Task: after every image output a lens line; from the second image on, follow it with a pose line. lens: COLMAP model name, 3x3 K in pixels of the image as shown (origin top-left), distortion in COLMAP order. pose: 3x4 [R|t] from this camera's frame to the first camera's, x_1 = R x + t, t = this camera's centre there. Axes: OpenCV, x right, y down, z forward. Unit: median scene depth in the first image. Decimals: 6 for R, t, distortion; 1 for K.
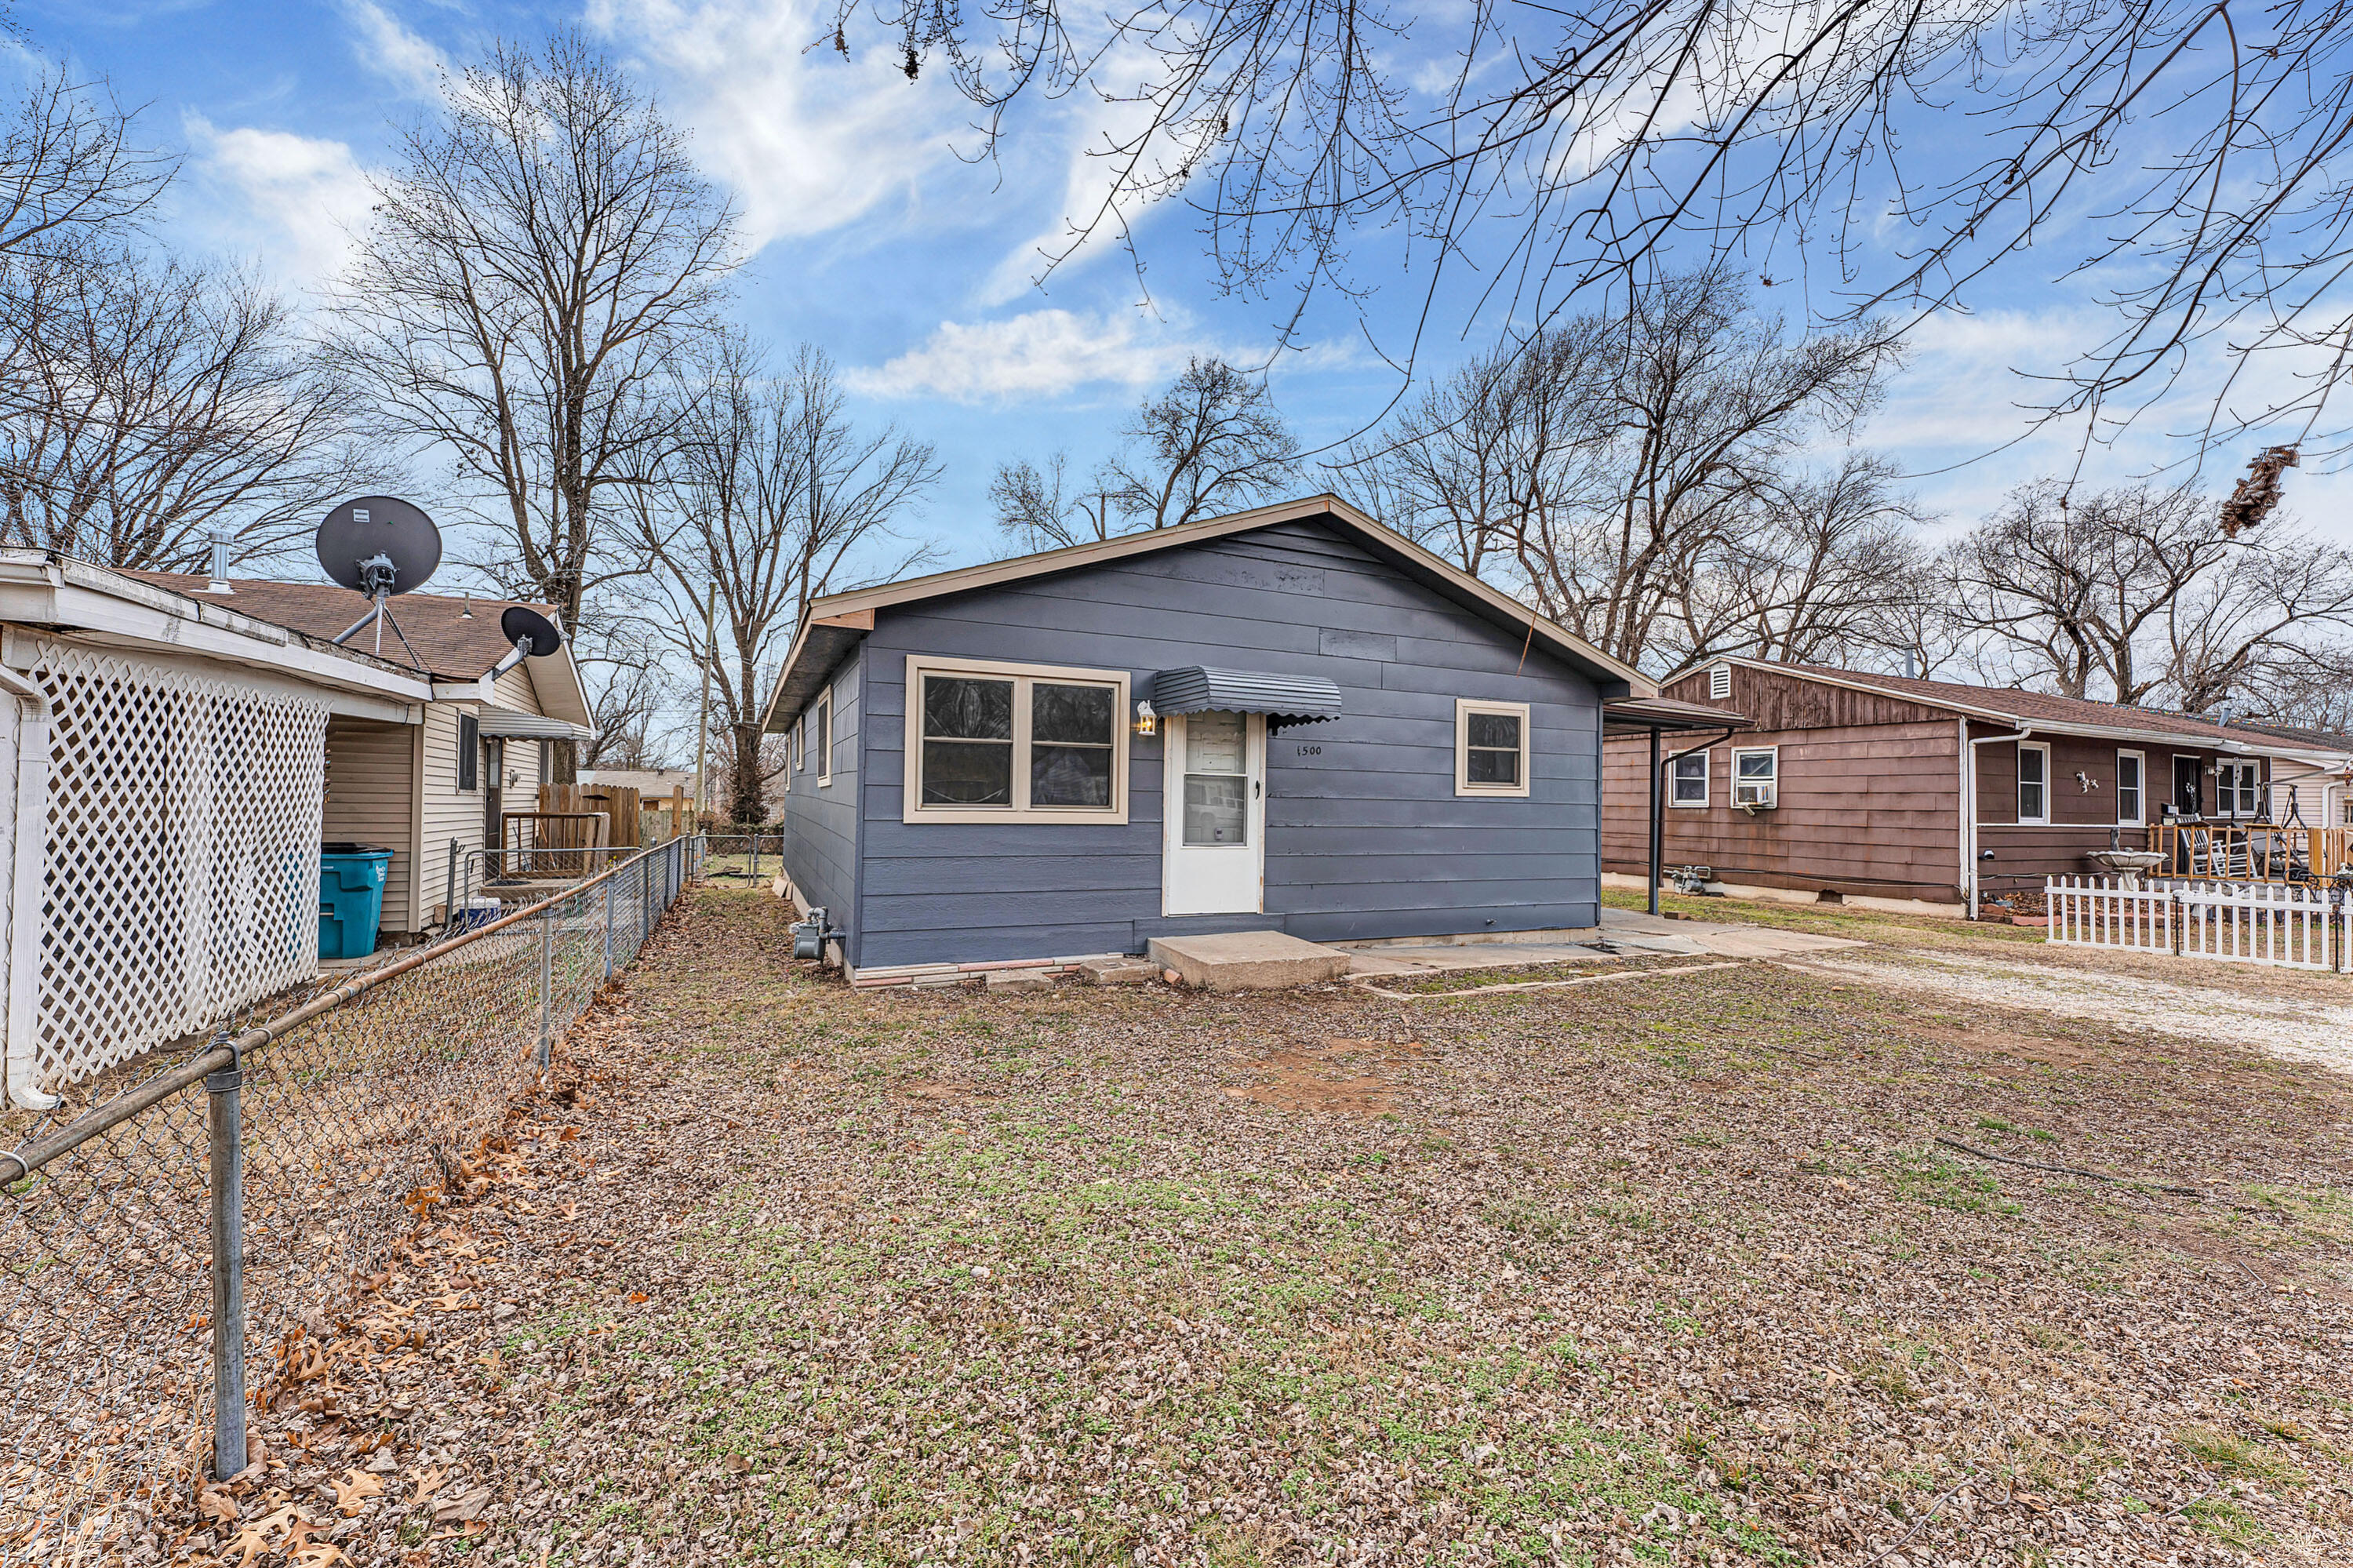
lens RADIAL K [[950.4, 0, 1177.3], [0, 950.4, 793.2], [0, 0, 1]] dist [0.001826, 0.000282]
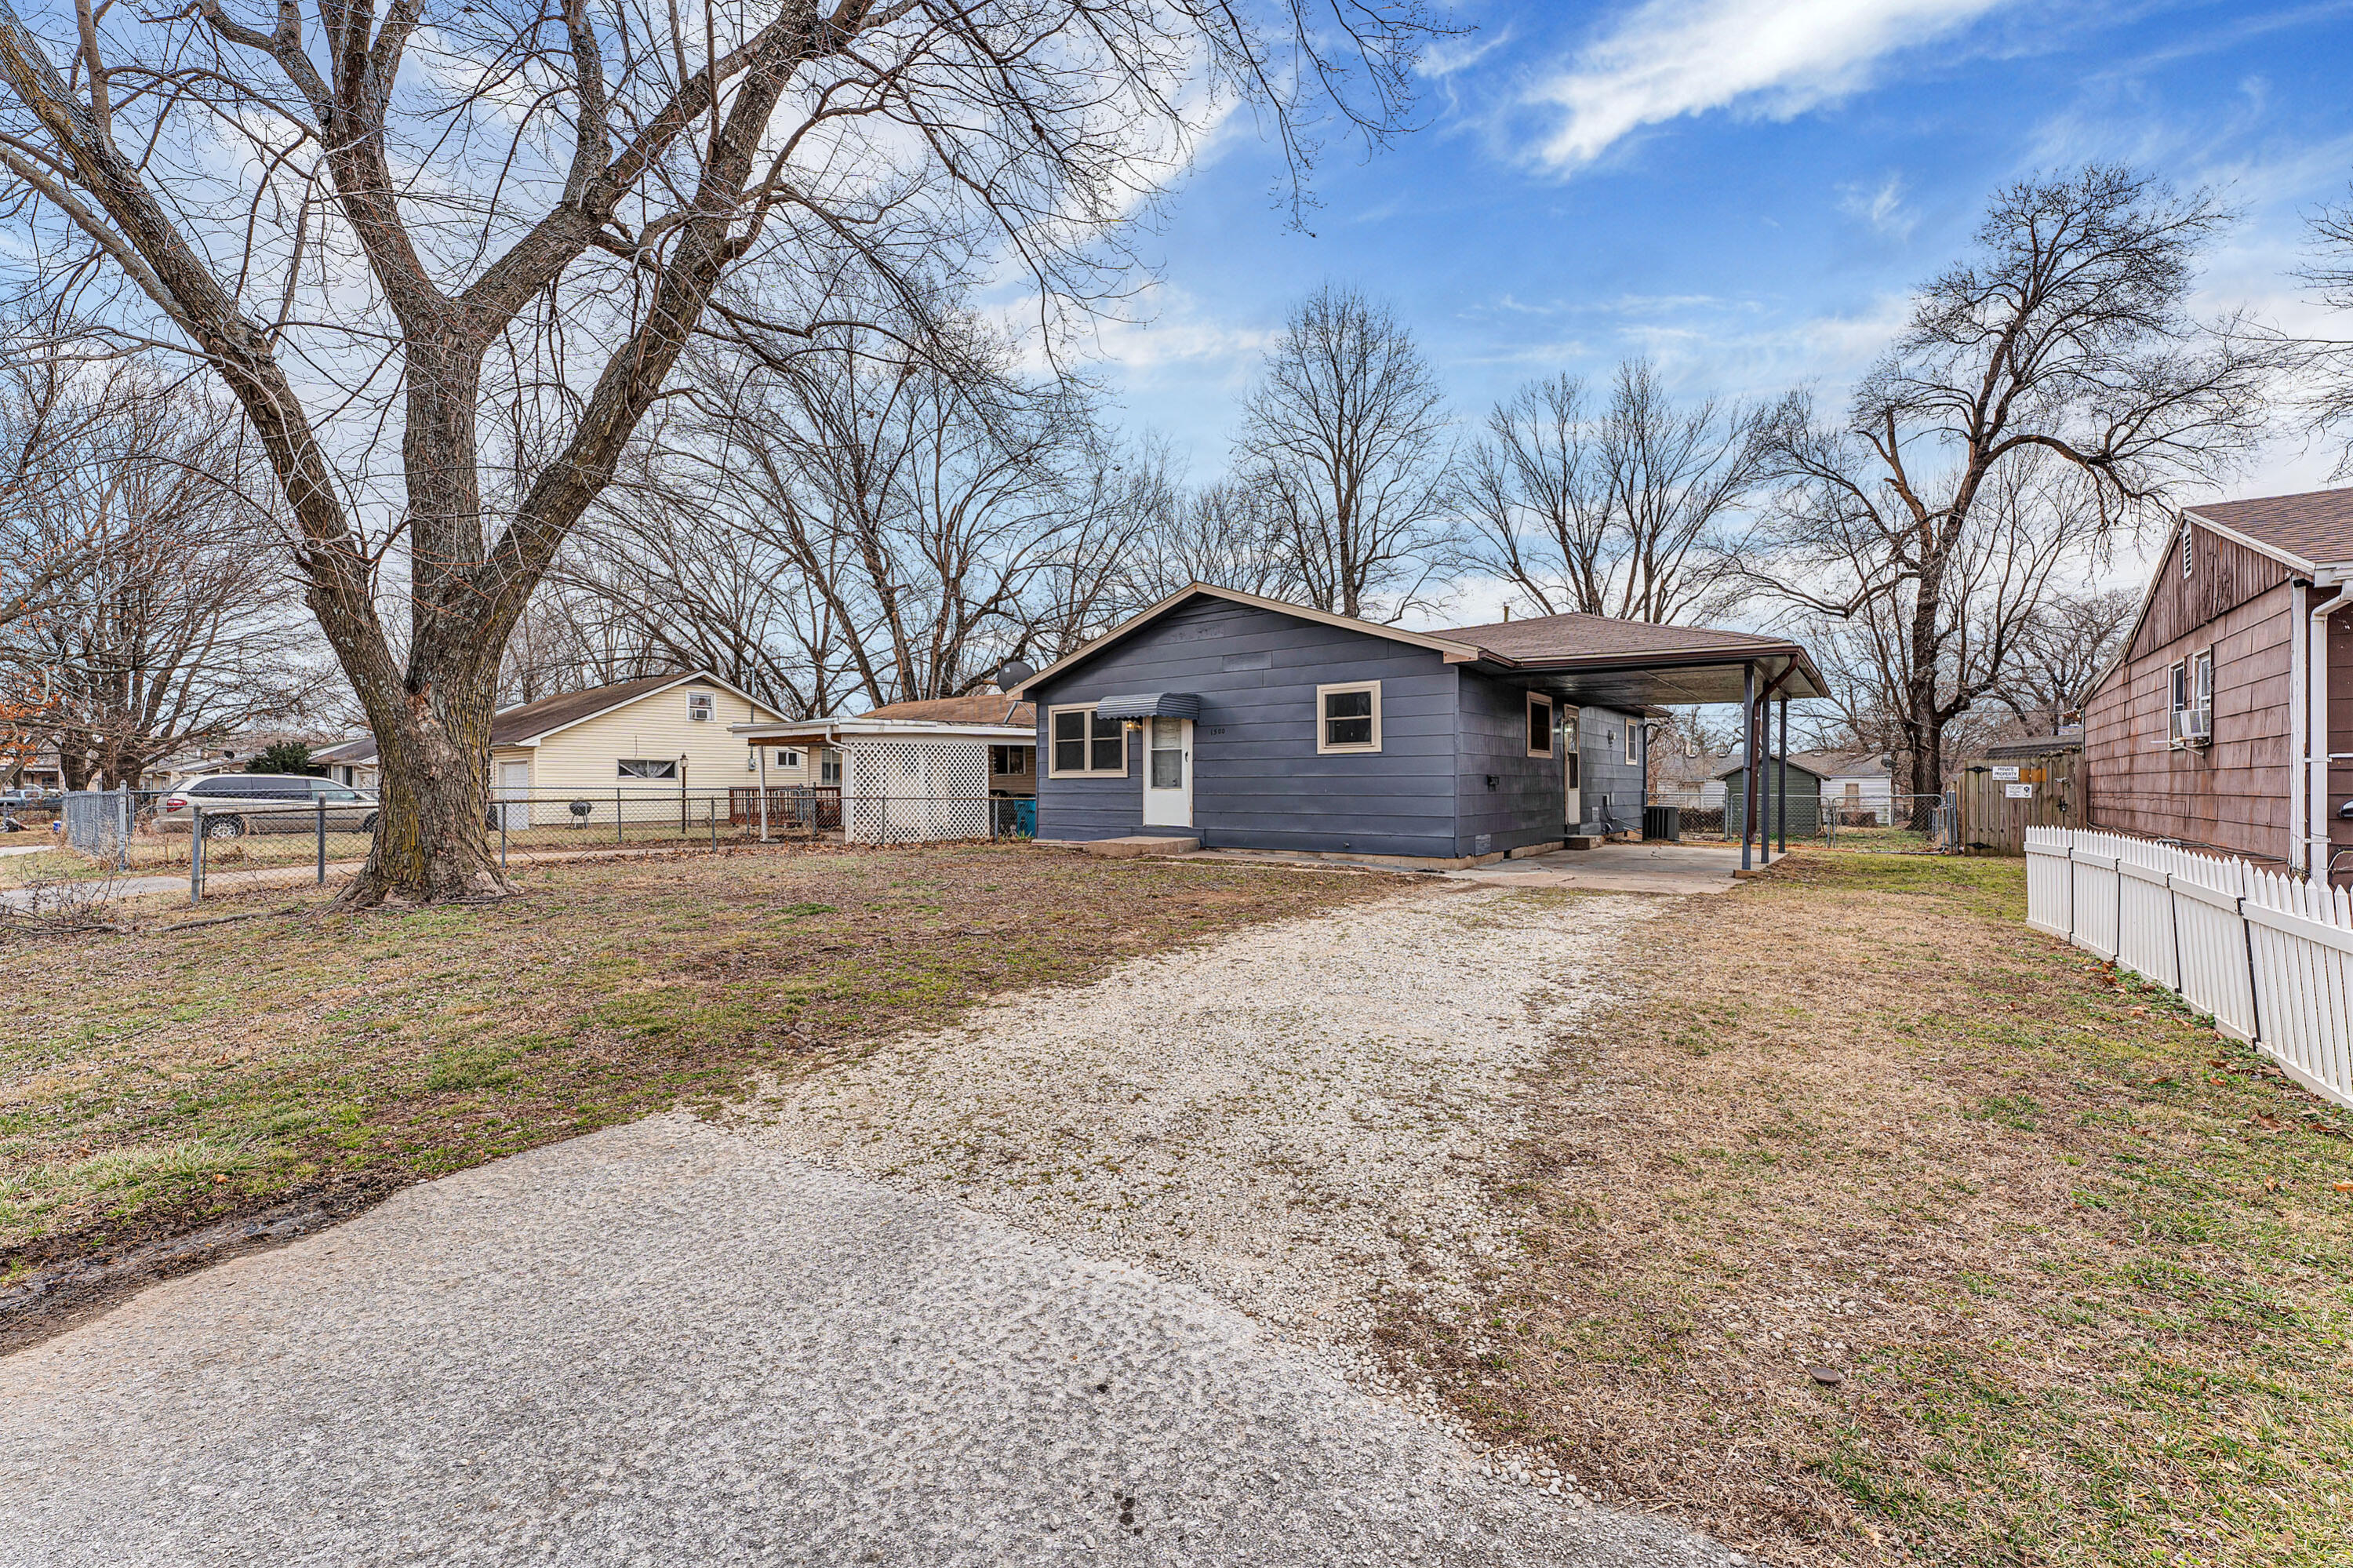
lens RADIAL K [[950.4, 0, 1185.6], [0, 950.4, 792.2], [0, 0, 1]] dist [0.001826, 0.000282]
pose [[0.448168, -0.012682, -0.893859, 1.683547], [0.019577, 0.999799, -0.004370, 0.070823], [0.893735, -0.015540, 0.448326, 0.215863]]
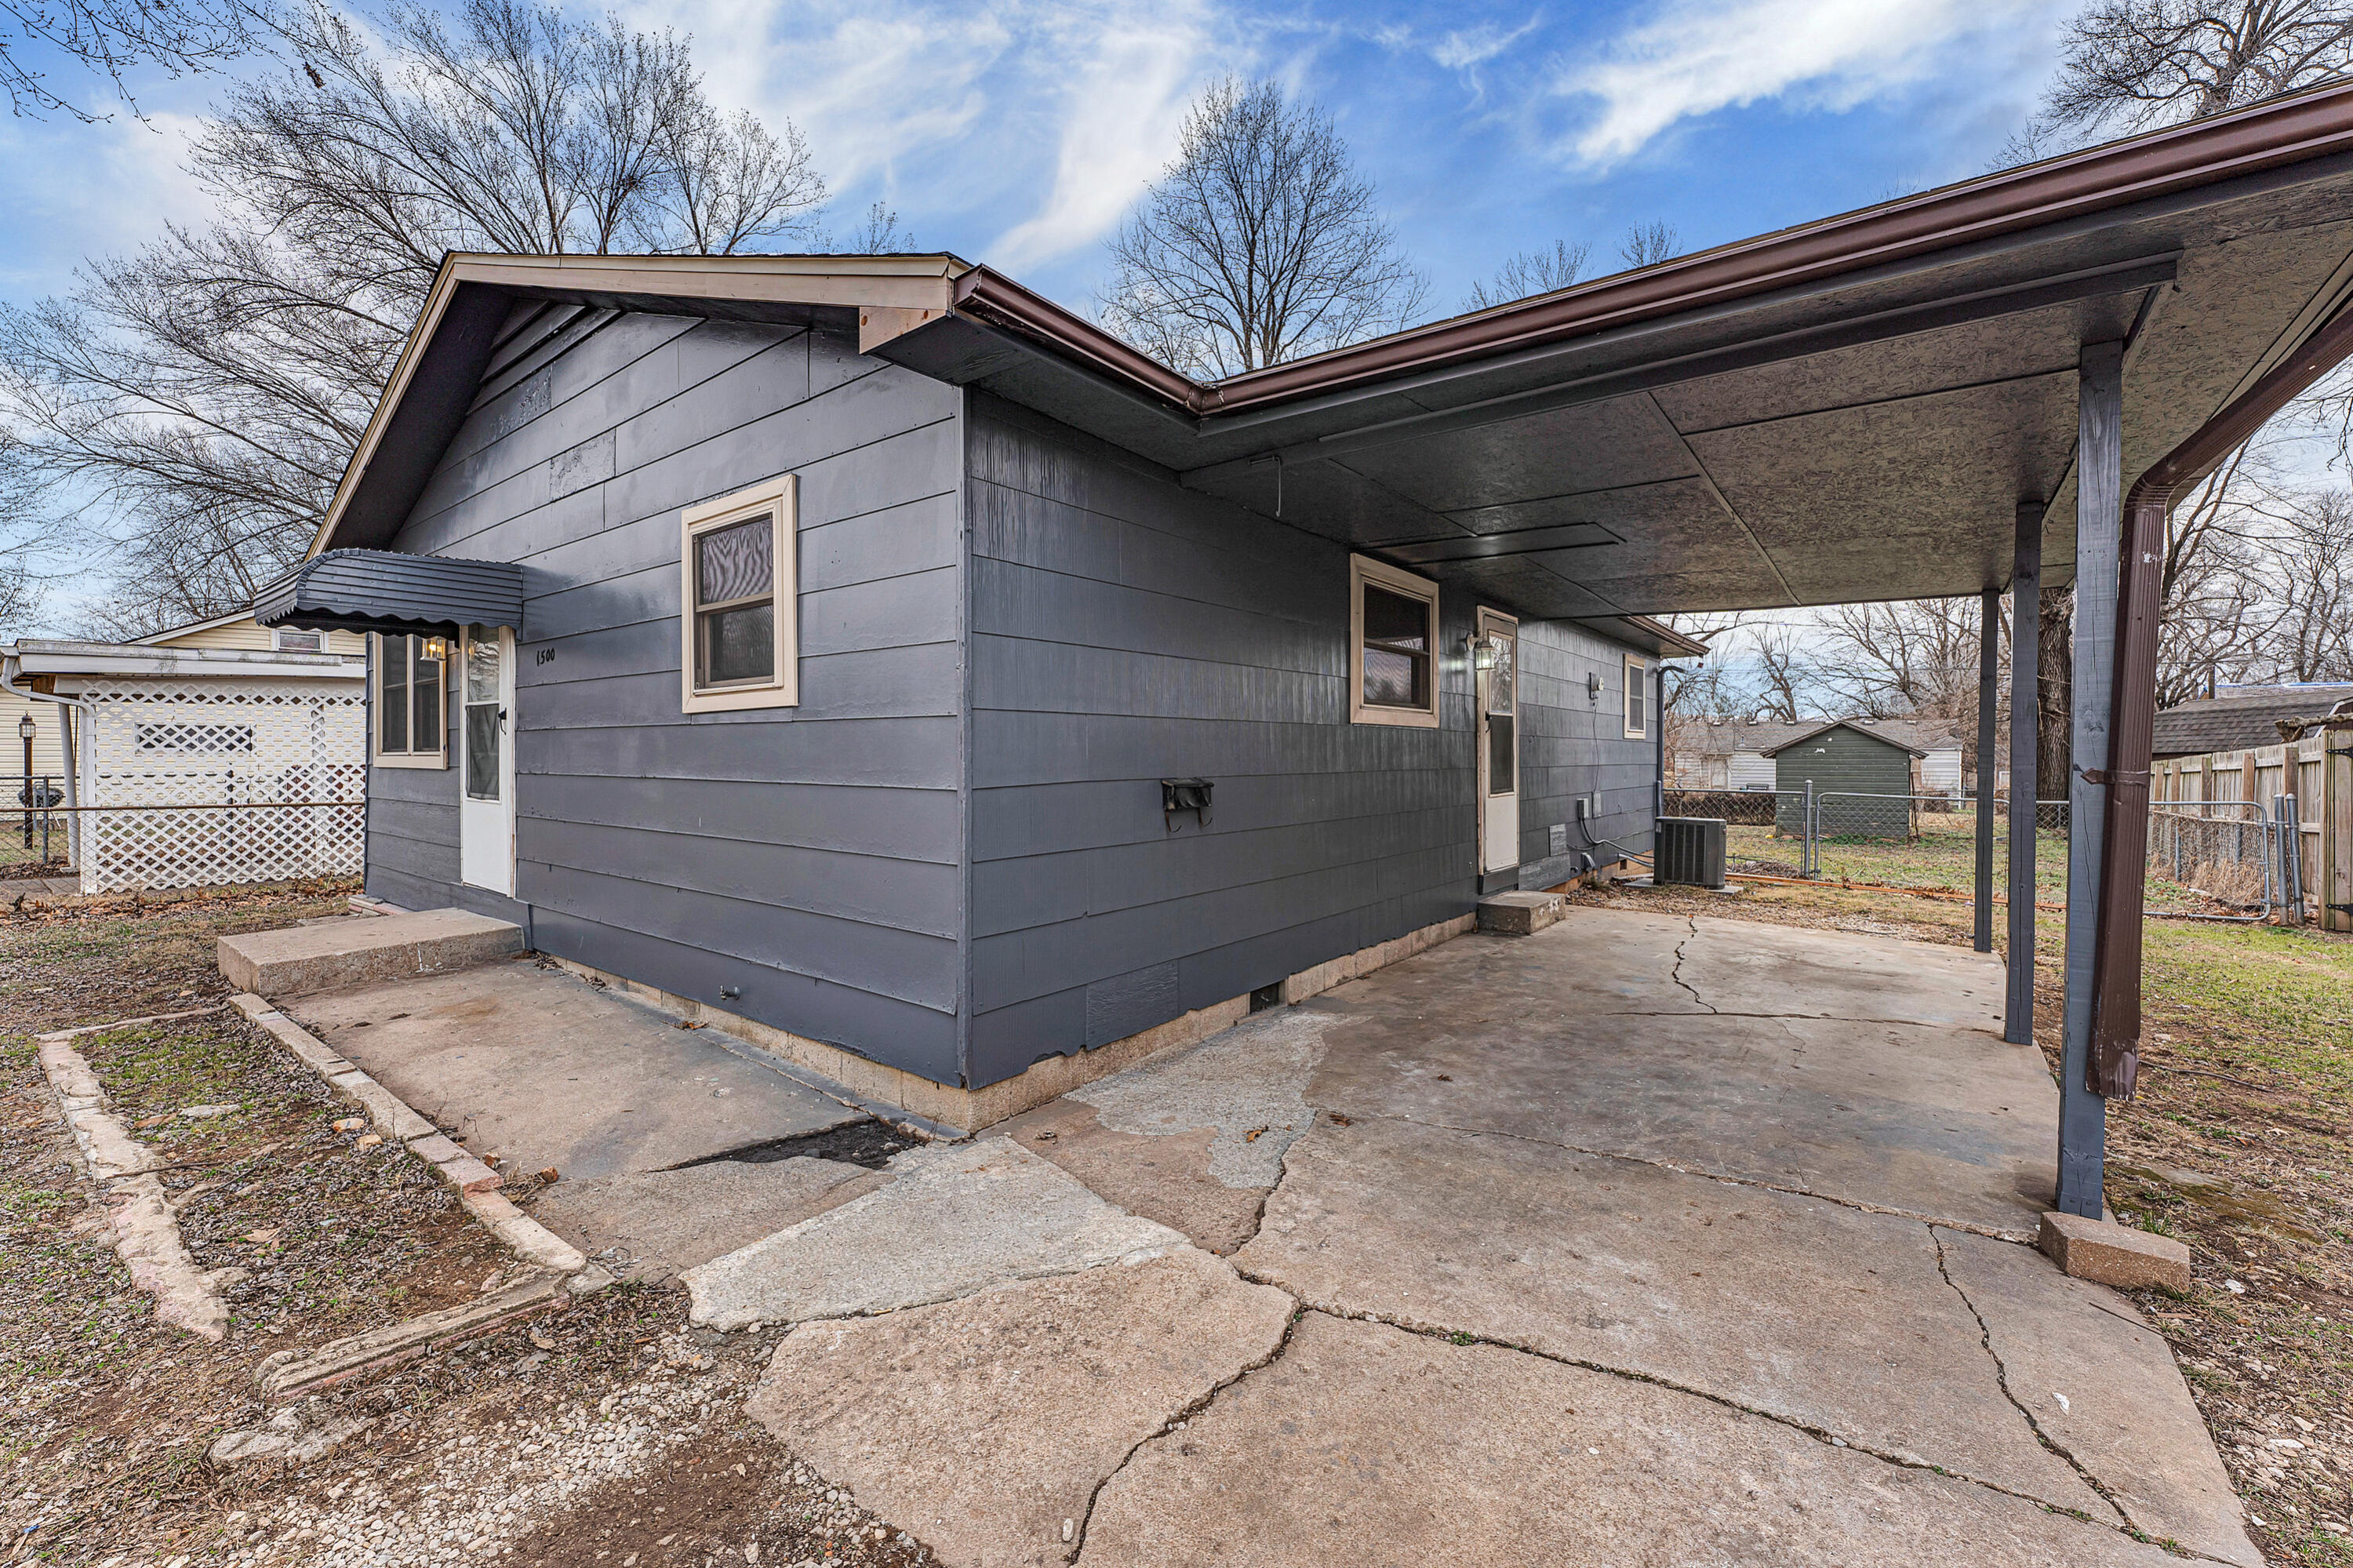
lens RADIAL K [[950.4, 0, 1172.7], [0, 950.4, 767.1], [0, 0, 1]] dist [0.001826, 0.000282]
pose [[0.426377, -0.003300, -0.904539, 0.957196], [0.016400, 0.999857, 0.004083, 0.036327], [0.904397, -0.016575, 0.426371, 1.163626]]
